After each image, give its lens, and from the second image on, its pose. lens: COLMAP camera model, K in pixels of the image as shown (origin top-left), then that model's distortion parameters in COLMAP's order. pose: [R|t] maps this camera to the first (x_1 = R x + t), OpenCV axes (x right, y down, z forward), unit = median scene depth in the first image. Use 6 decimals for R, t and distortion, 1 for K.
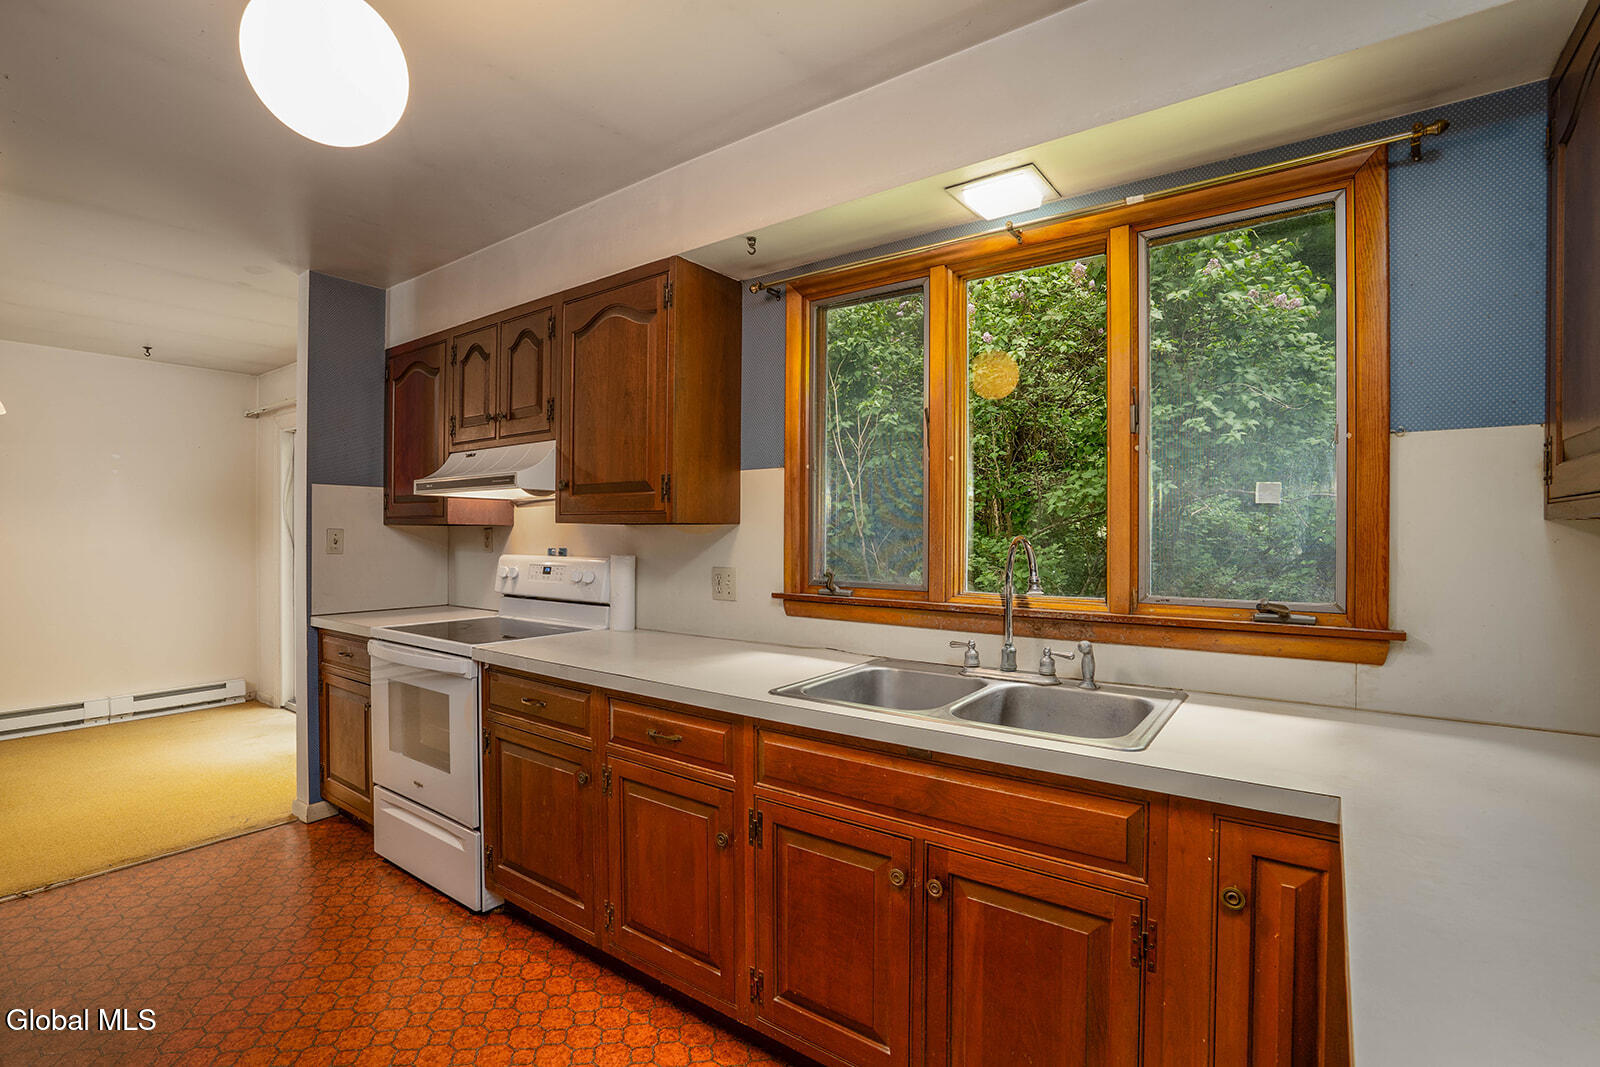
lens RADIAL K [[739.8, 0, 793.4], [0, 739.8, 537.6], [0, 0, 1]] dist [-0.038781, 0.000393]
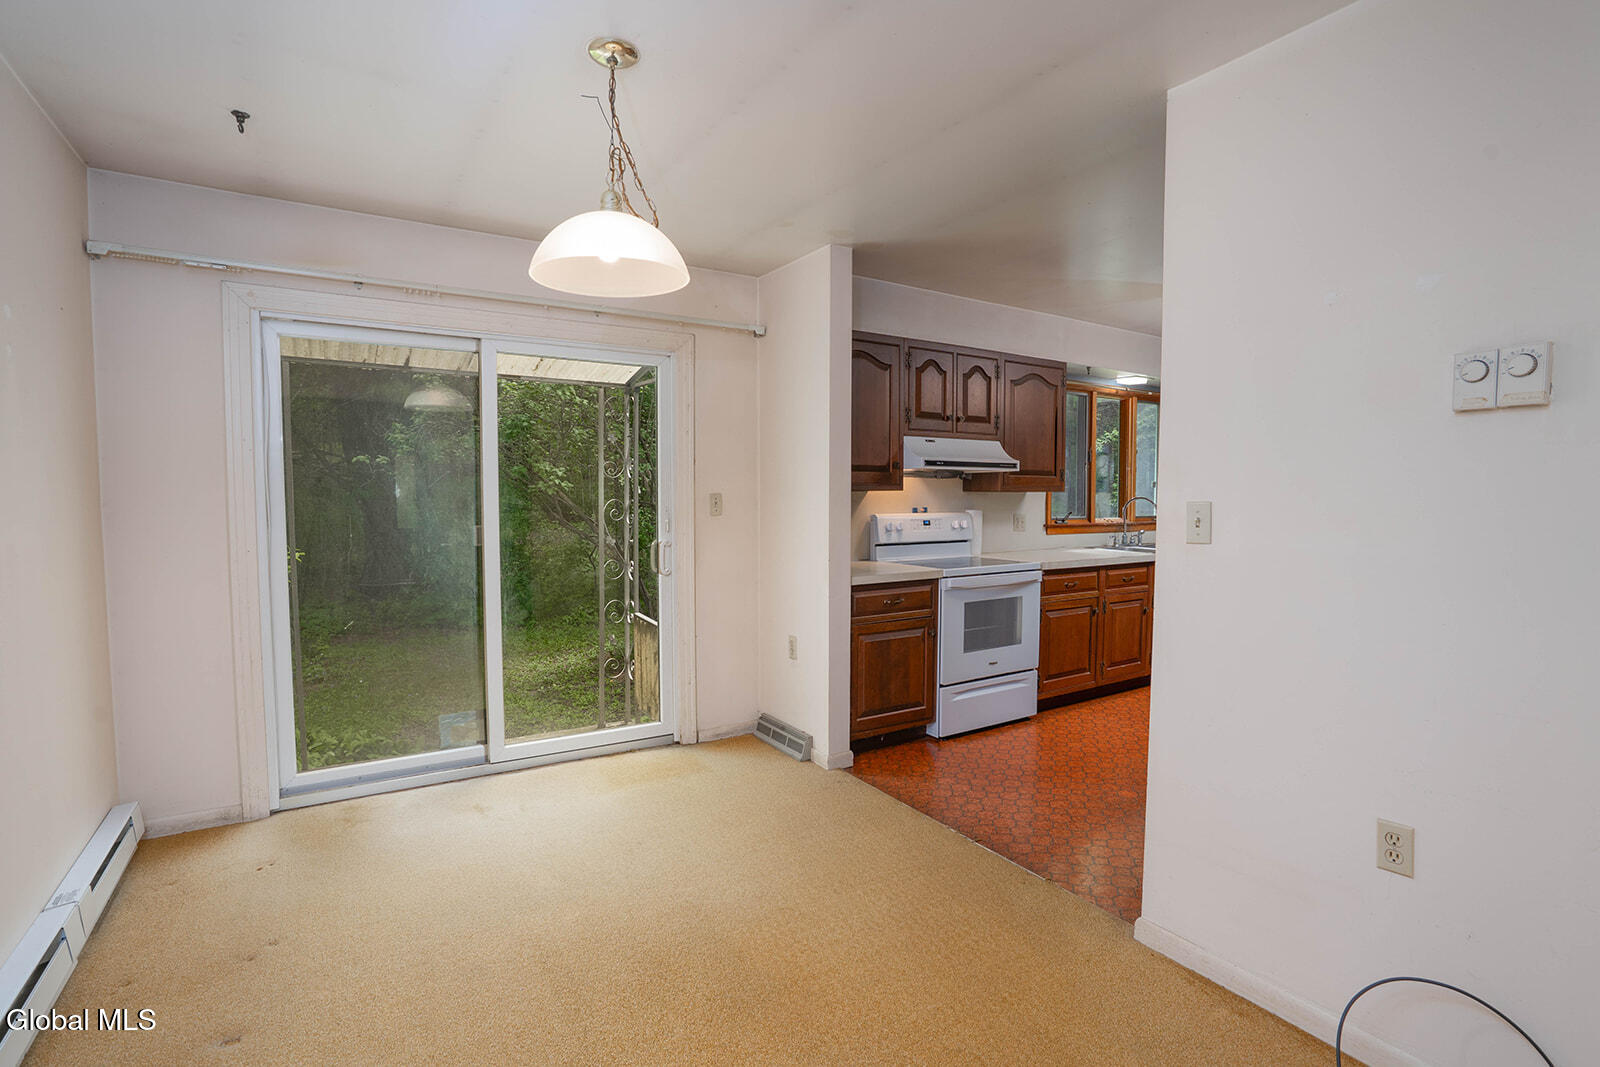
lens RADIAL K [[742.0, 0, 800.0], [0, 742.0, 533.5], [0, 0, 1]] dist [-0.057589, 0.000013]
pose [[0.364624, -0.052523, 0.929672, -2.258835], [0.004911, 0.998503, 0.054485, -0.019183], [-0.931142, -0.015301, 0.364336, 0.889179]]
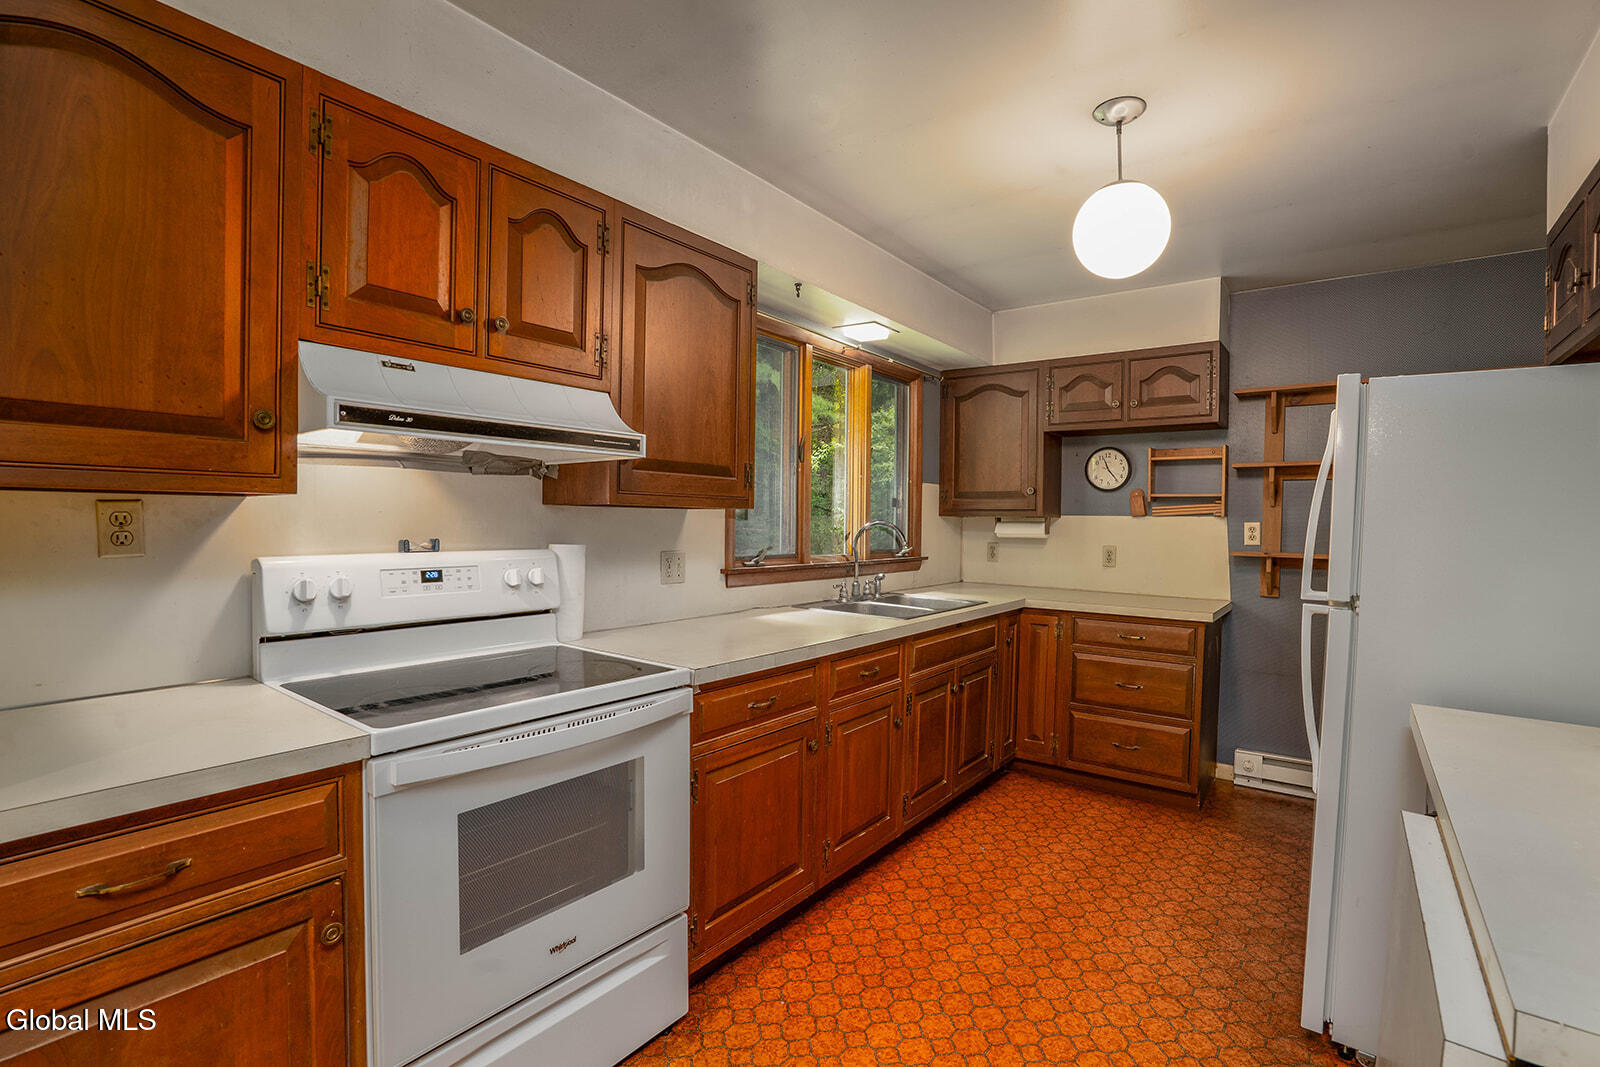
lens RADIAL K [[739.8, 0, 793.4], [0, 739.8, 537.6], [0, 0, 1]] dist [-0.038781, 0.000393]
pose [[0.016182, -0.028150, 0.999473, -1.183401], [-0.009496, 0.999554, 0.028306, -0.009204], [-0.999824, -0.009949, 0.015908, 0.877544]]
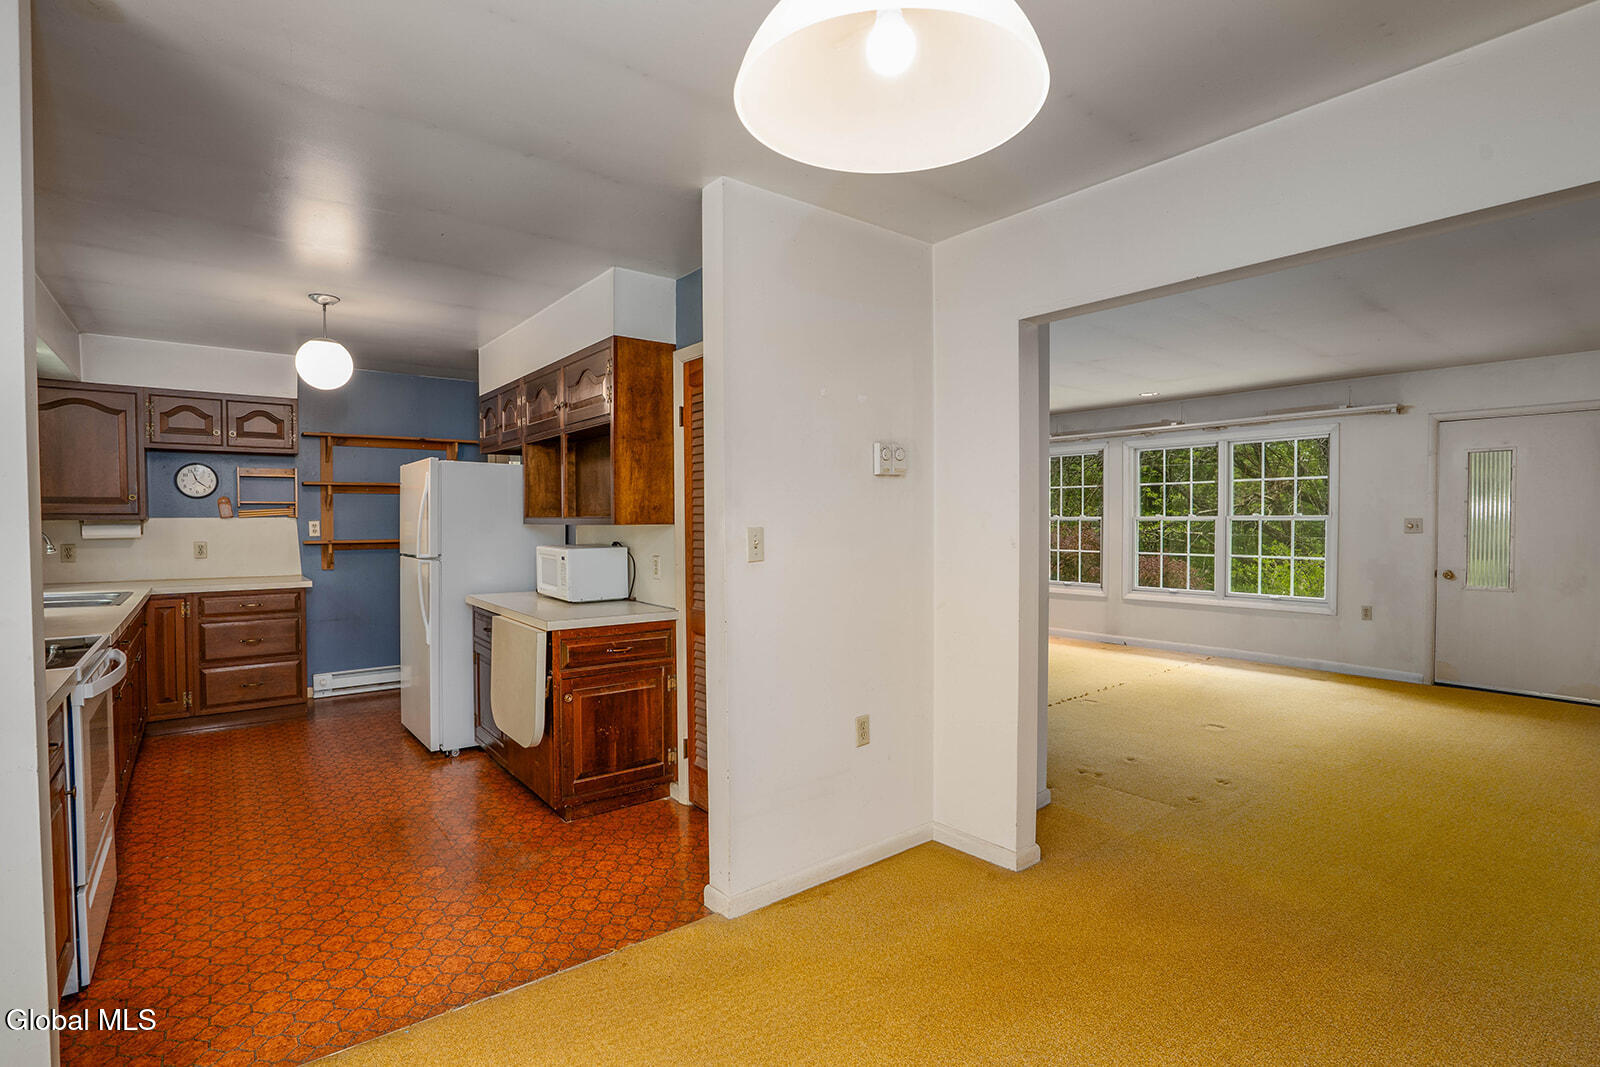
lens RADIAL K [[739.8, 0, 793.4], [0, 739.8, 537.6], [0, 0, 1]] dist [-0.038781, 0.000393]
pose [[-0.965536, -0.007825, 0.260153, -1.668337], [0.000374, 0.999505, 0.031450, -0.025975], [-0.260270, 0.030464, -0.965055, 1.728952]]
